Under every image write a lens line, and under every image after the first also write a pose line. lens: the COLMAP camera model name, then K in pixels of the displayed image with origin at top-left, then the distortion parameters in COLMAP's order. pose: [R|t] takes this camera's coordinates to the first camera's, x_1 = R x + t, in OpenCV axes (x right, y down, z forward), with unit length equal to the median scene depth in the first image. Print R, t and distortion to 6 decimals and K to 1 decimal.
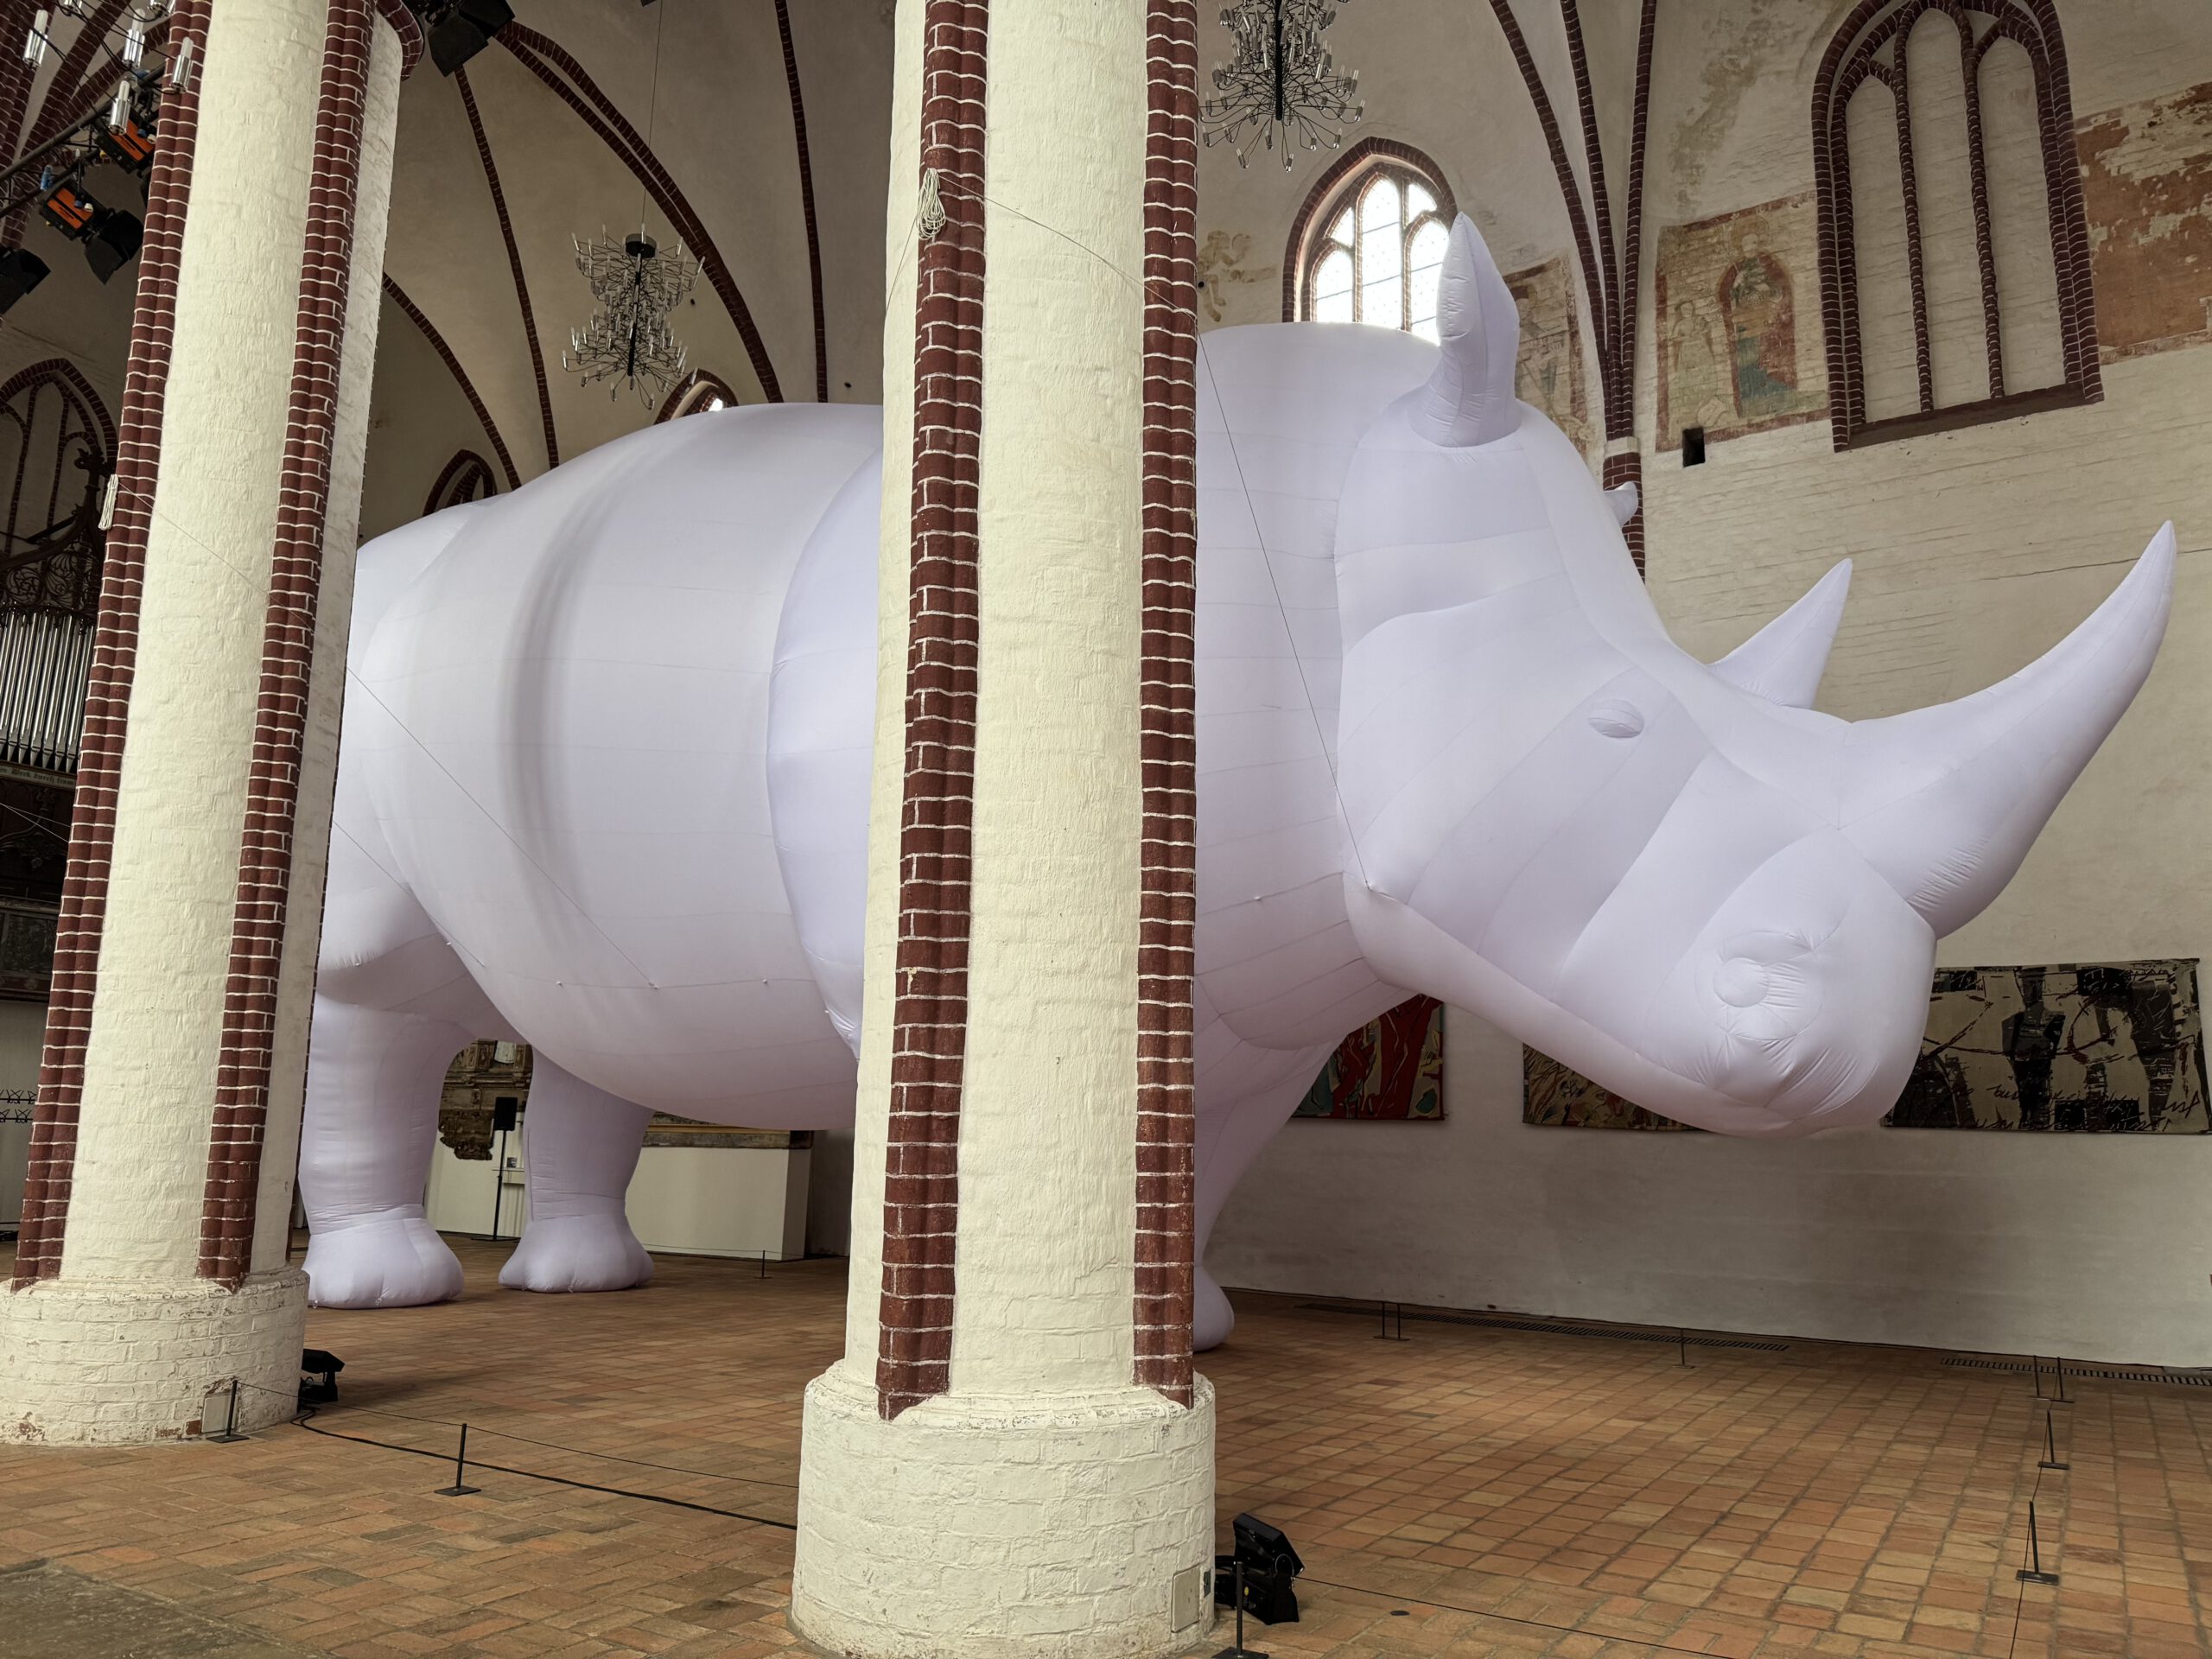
lens RADIAL K [[1577.4, 0, 1105.8], [0, 1577.4, 832.8], [0, 0, 1]] dist [0.024770, -0.026049]
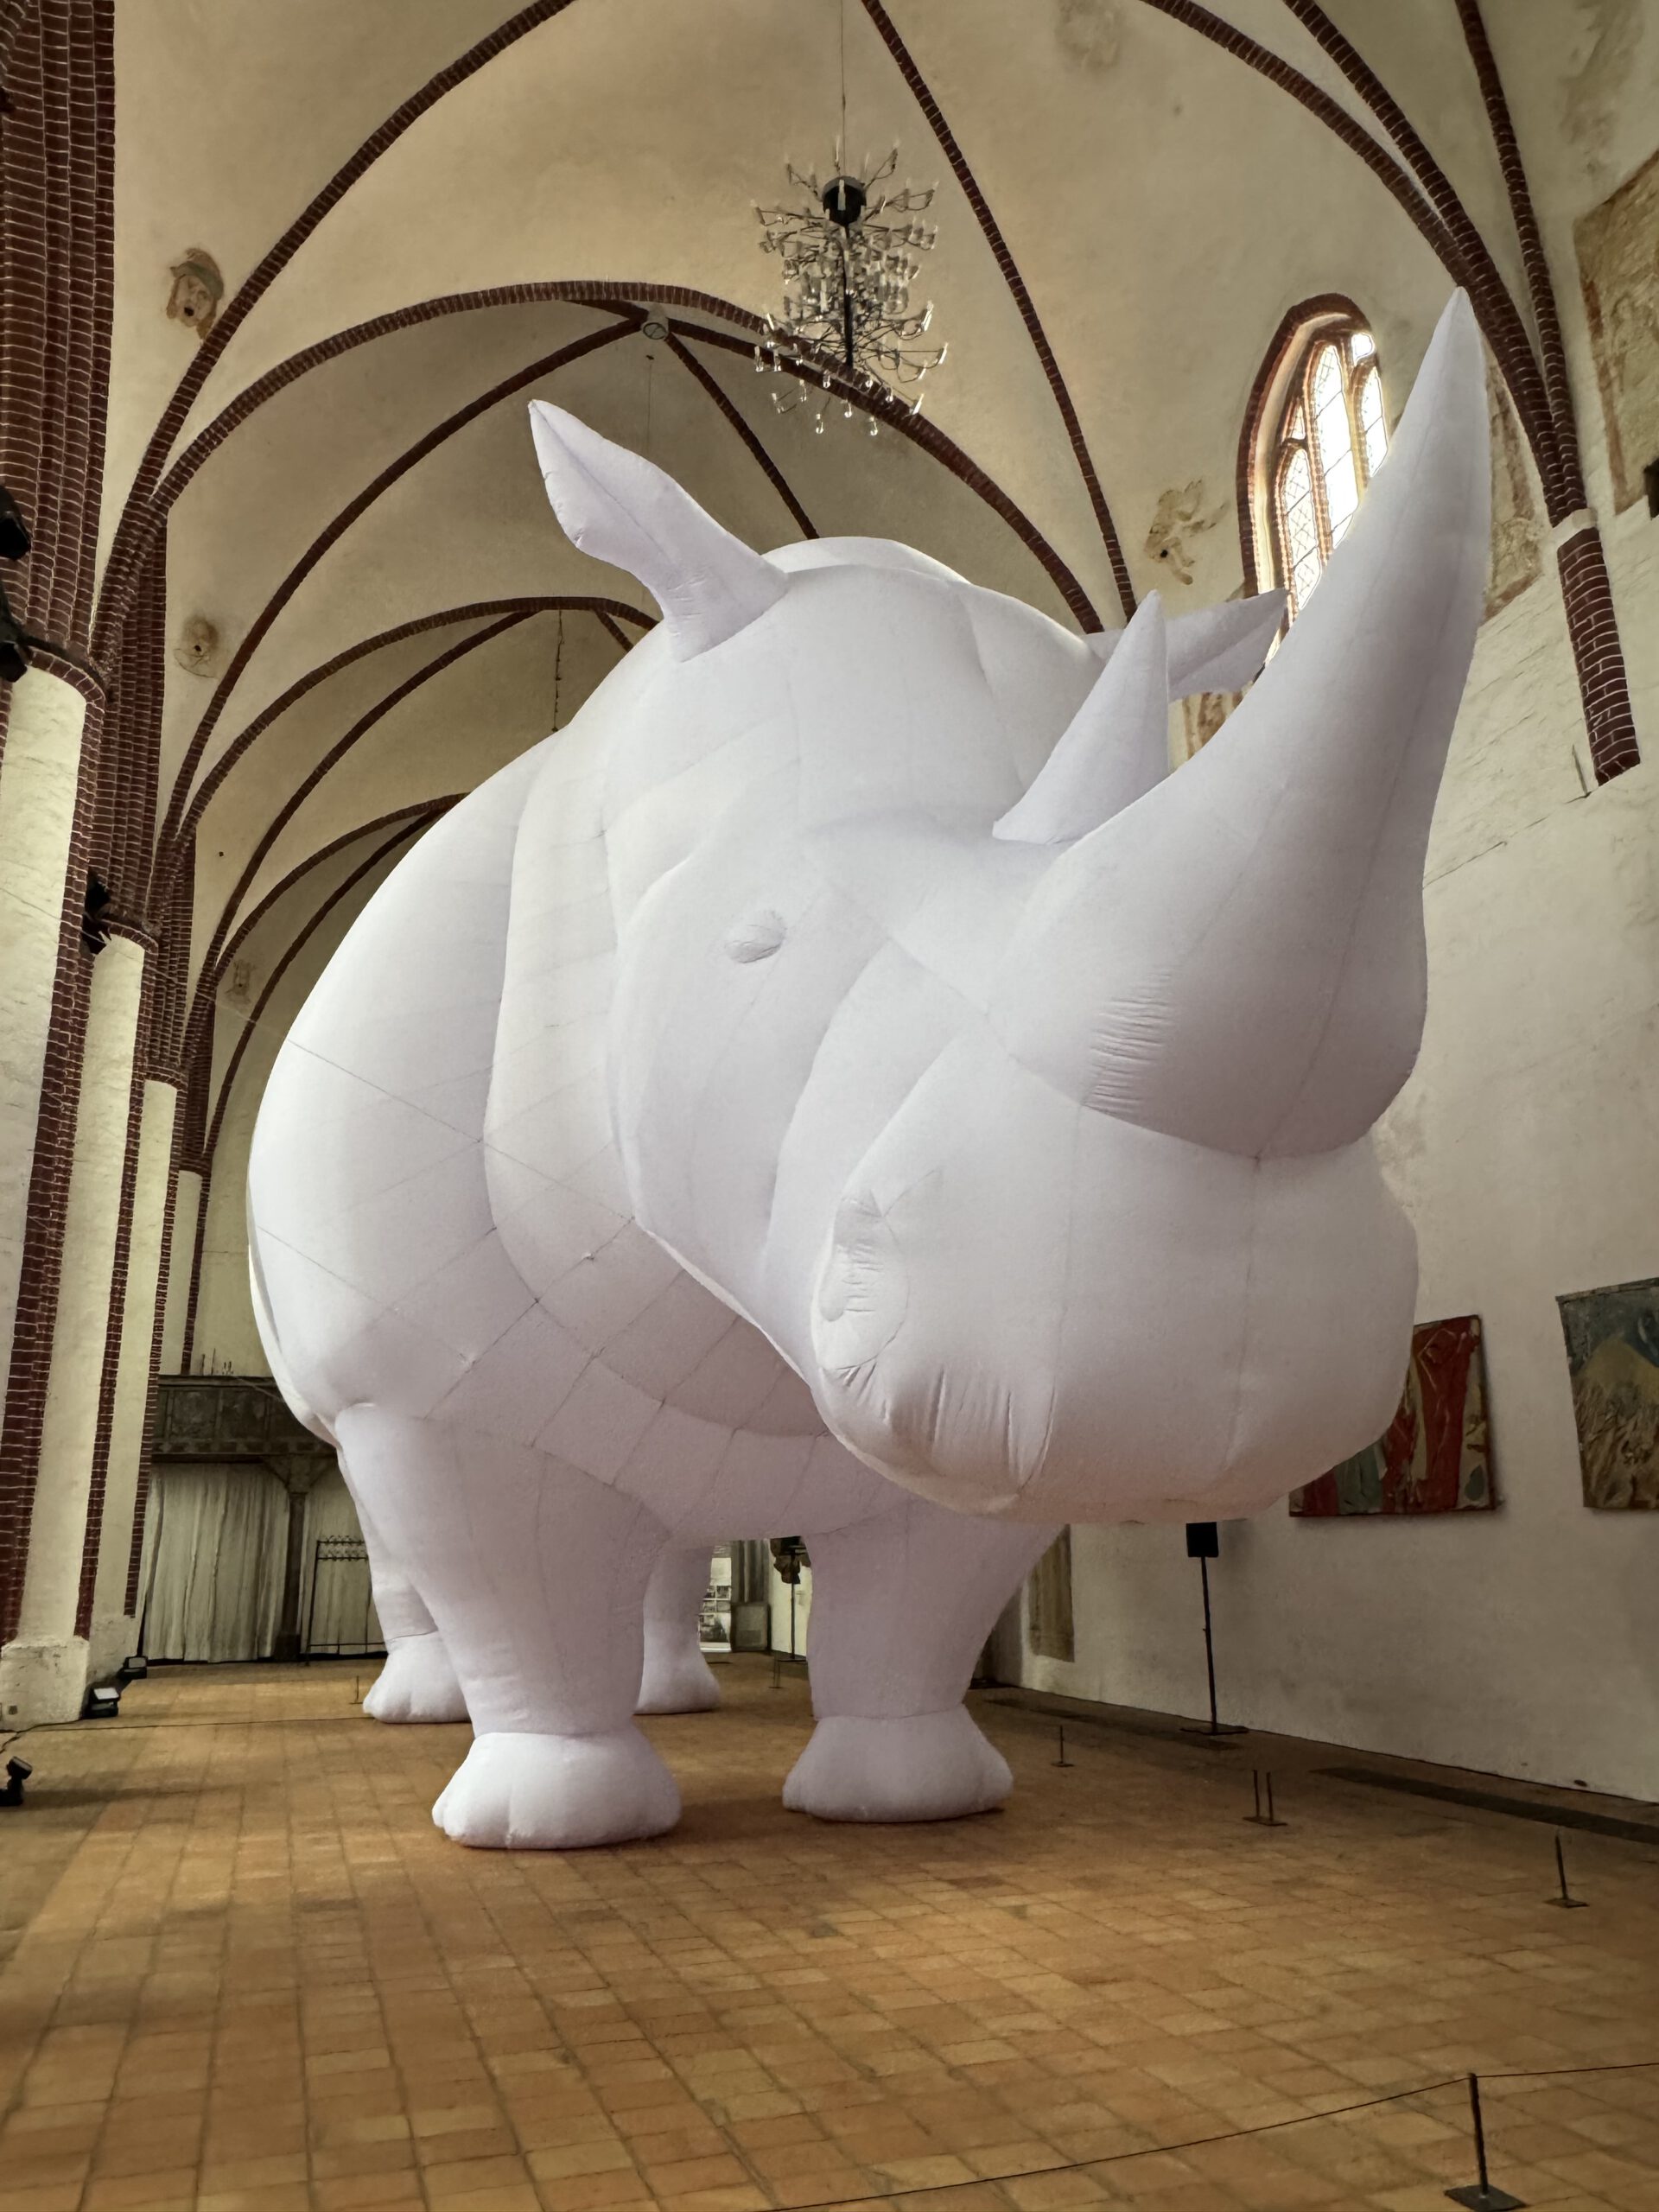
lens RADIAL K [[1515.5, 0, 829.5], [0, 1515.5, 1106.0], [0, 0, 1]] dist [-0.025518, 0.020449]
pose [[0.776013, -0.206962, -0.595794, 0.585766], [0.146146, 0.977924, -0.149351, 0.086197], [0.613552, 0.028825, 0.789128, 0.382832]]
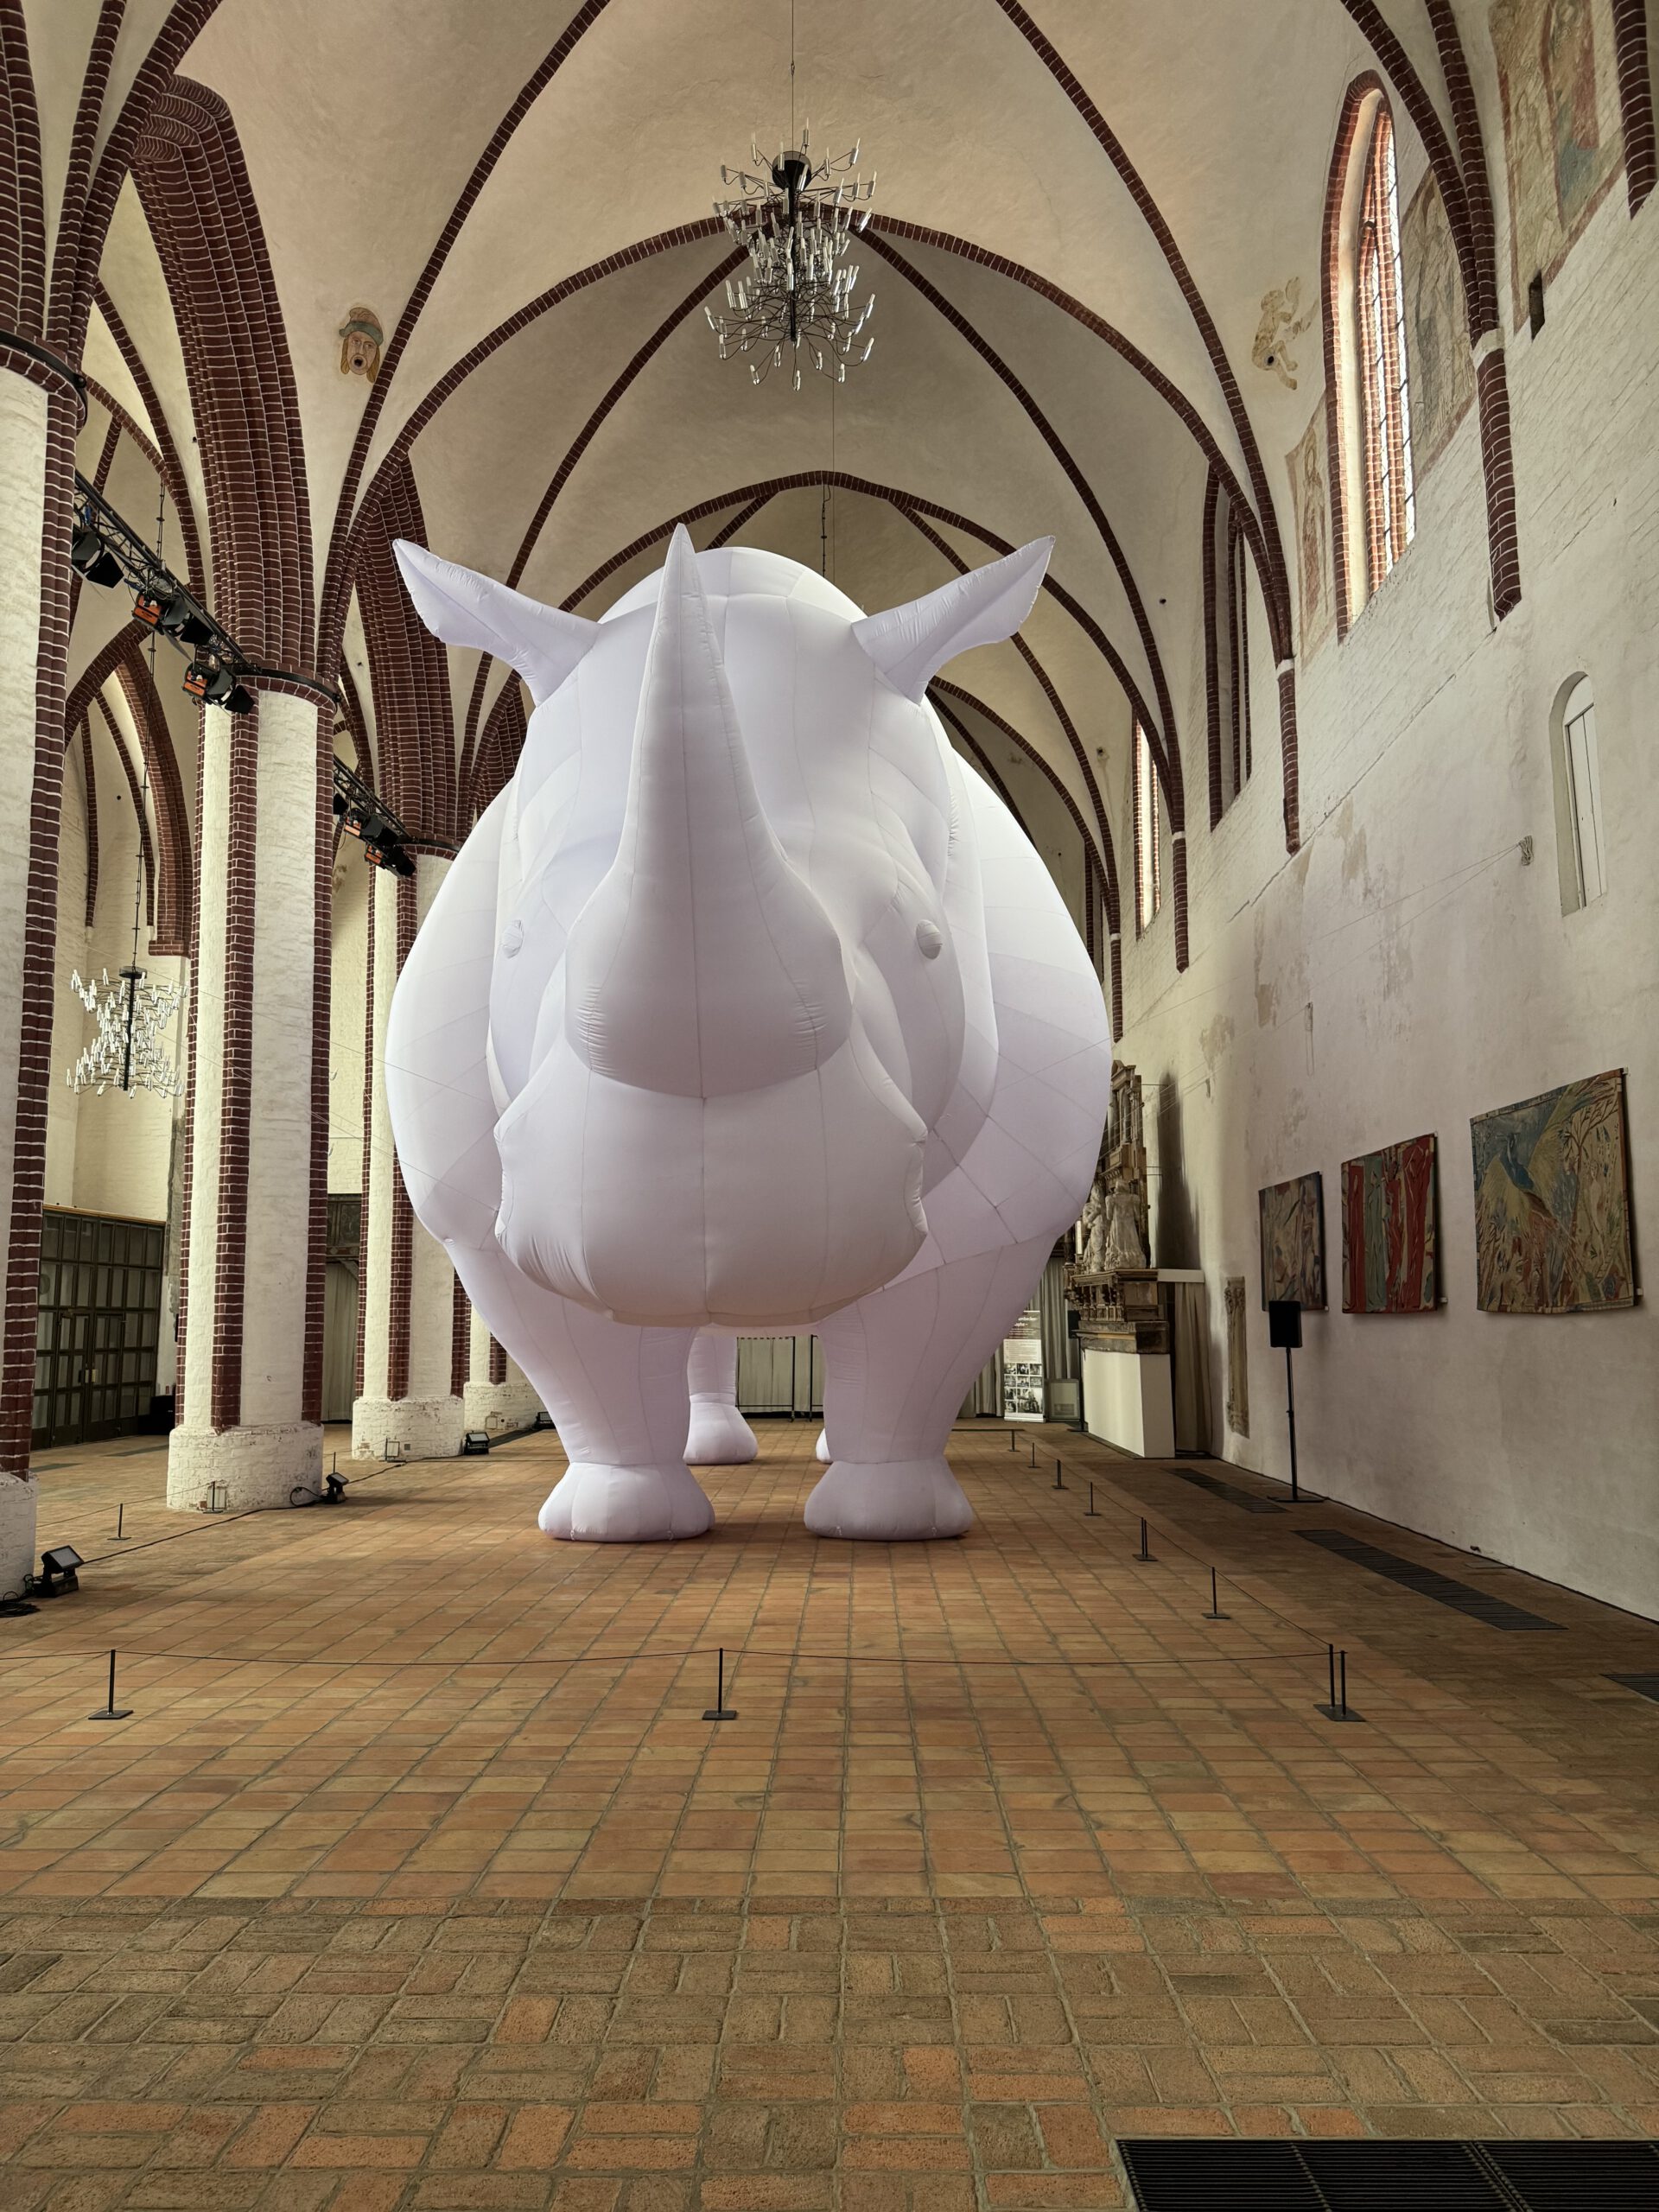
lens RADIAL K [[1575.5, 0, 825.8], [0, 1575.5, 1104.9], [0, 0, 1]] dist [0.013050, -0.020930]
pose [[0.498085, -0.146089, -0.854734, 1.026774], [0.177653, 0.981989, -0.064314, 0.109746], [0.848735, -0.119812, 0.515067, 0.493807]]
